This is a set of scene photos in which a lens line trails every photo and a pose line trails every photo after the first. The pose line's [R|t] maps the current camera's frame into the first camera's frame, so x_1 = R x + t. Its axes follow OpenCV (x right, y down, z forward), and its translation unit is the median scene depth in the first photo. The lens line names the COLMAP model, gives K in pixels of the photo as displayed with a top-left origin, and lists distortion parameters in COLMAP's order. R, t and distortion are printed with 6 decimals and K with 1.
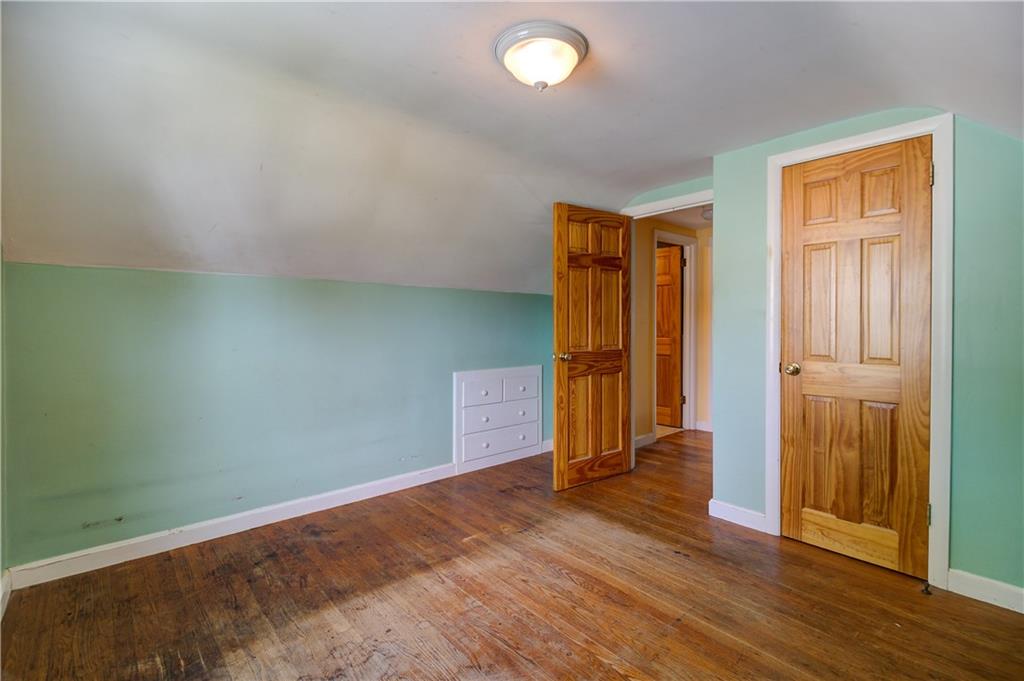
lens RADIAL K [[468.0, 0, 518.1], [0, 468.0, 320.6], [0, 0, 1]] dist [0.003923, -0.005883]
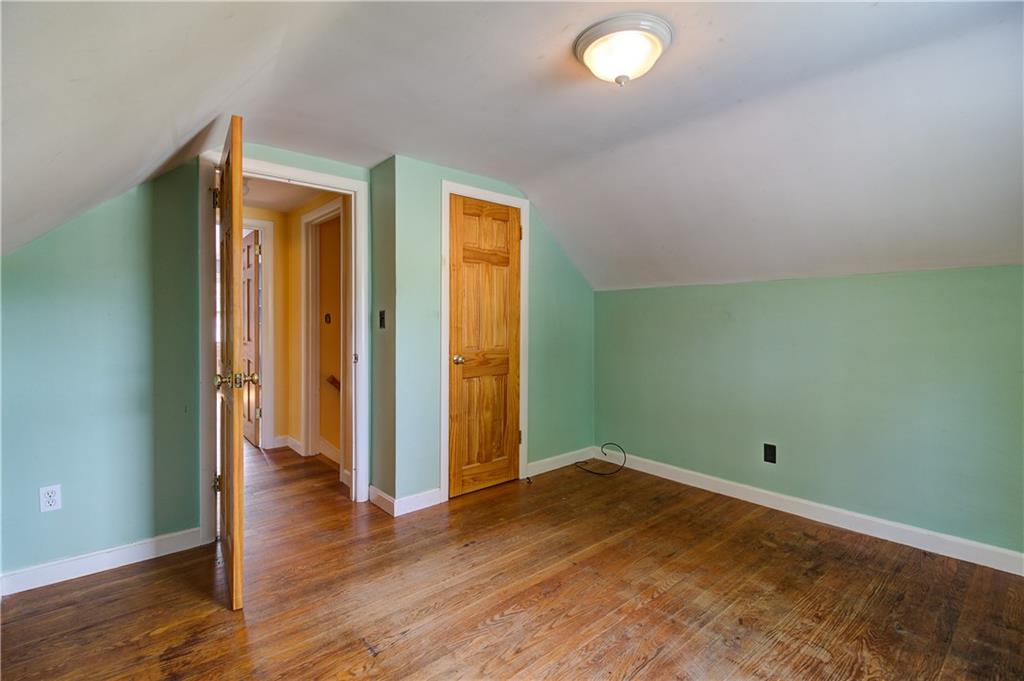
lens RADIAL K [[465.2, 0, 508.9], [0, 465.2, 322.0], [0, 0, 1]] dist [0.002680, -0.000458]
pose [[0.024751, -0.007251, 0.999667, -0.698575], [-0.002606, 0.999970, 0.007317, -0.006157], [-0.999690, -0.002786, 0.024731, 0.905162]]
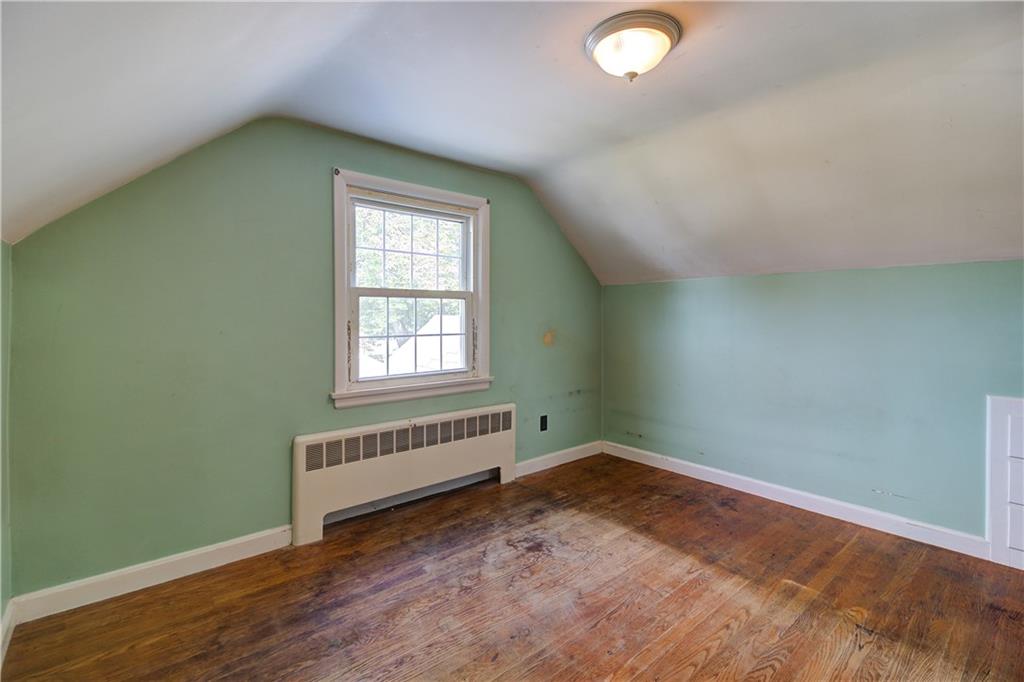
lens RADIAL K [[468.0, 0, 518.1], [0, 468.0, 321.1], [0, 0, 1]] dist [0.003923, -0.005883]
pose [[-0.018243, 0.015151, -0.999719, 0.773705], [0.002338, 0.999883, 0.015111, -0.005829], [0.999831, -0.002062, -0.018277, 0.581311]]
